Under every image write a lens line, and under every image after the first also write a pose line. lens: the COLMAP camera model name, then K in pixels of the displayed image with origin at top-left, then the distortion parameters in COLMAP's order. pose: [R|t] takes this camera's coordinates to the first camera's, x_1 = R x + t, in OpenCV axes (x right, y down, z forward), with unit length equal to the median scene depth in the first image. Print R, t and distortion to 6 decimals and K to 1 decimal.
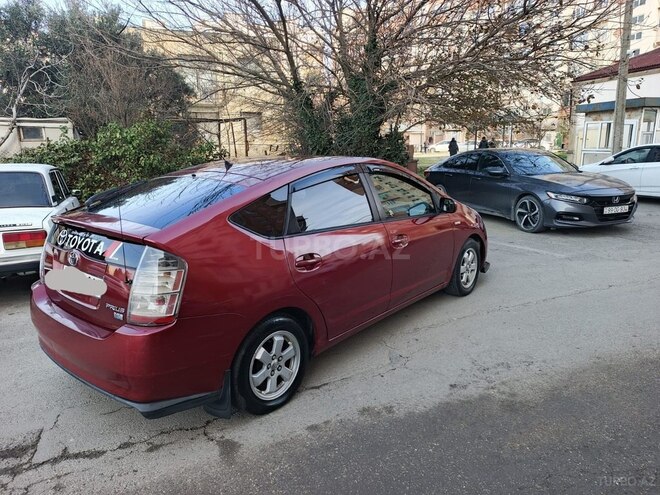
lens RADIAL K [[464.2, 0, 326.7], [0, 464.2, 248.9], [0, 0, 1]] dist [0.040333, -0.032274]
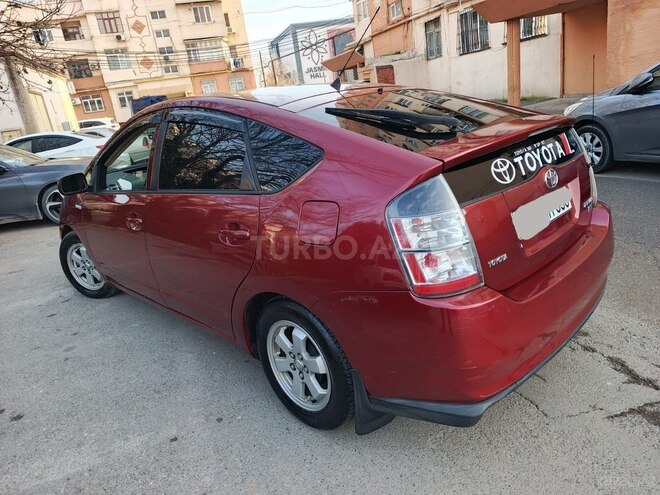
lens RADIAL K [[468.0, 0, 328.2], [0, 468.0, 250.0], [0, 0, 1]] dist [0.020486, -0.012212]
pose [[0.088935, -0.298184, 0.950356, -0.703023], [0.335341, 0.907399, 0.253324, -0.094974], [-0.937890, 0.296164, 0.180693, 0.673749]]
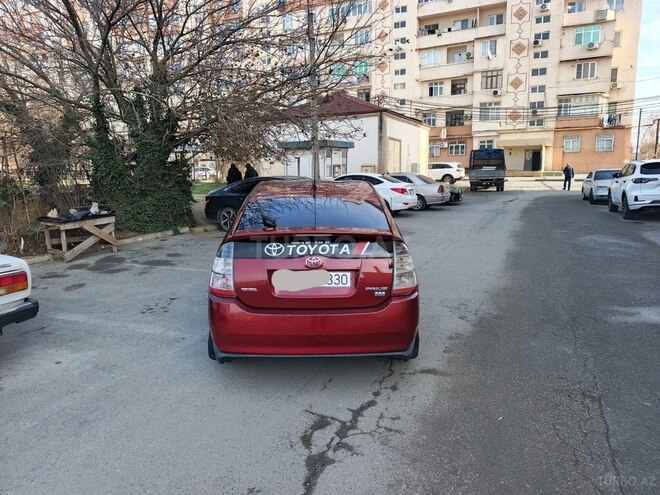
lens RADIAL K [[468.0, 0, 328.2], [0, 468.0, 250.0], [0, 0, 1]] dist [0.020486, -0.012212]
pose [[0.748170, -0.099151, 0.656058, -0.729838], [0.135623, 0.990748, -0.004931, 0.000462], [-0.649499, 0.092665, 0.754695, 0.022545]]
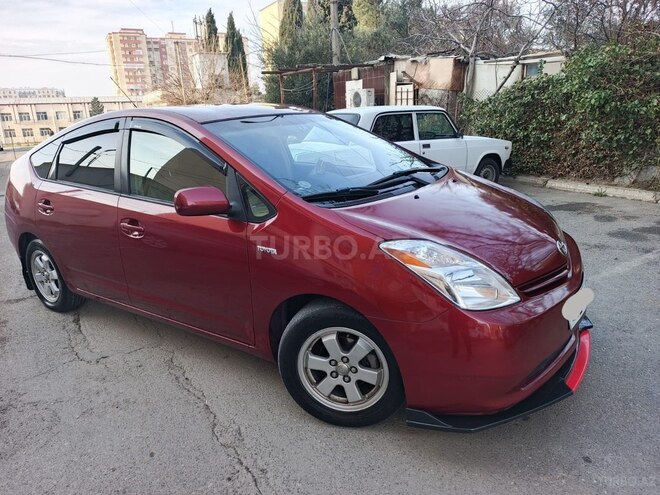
lens RADIAL K [[468.0, 0, 328.2], [0, 468.0, 250.0], [0, 0, 1]] dist [0.020486, -0.012212]
pose [[0.090627, 0.302034, -0.948980, 0.691383], [-0.167571, 0.943939, 0.284427, -0.187804], [0.981686, 0.133244, 0.136159, 0.933848]]
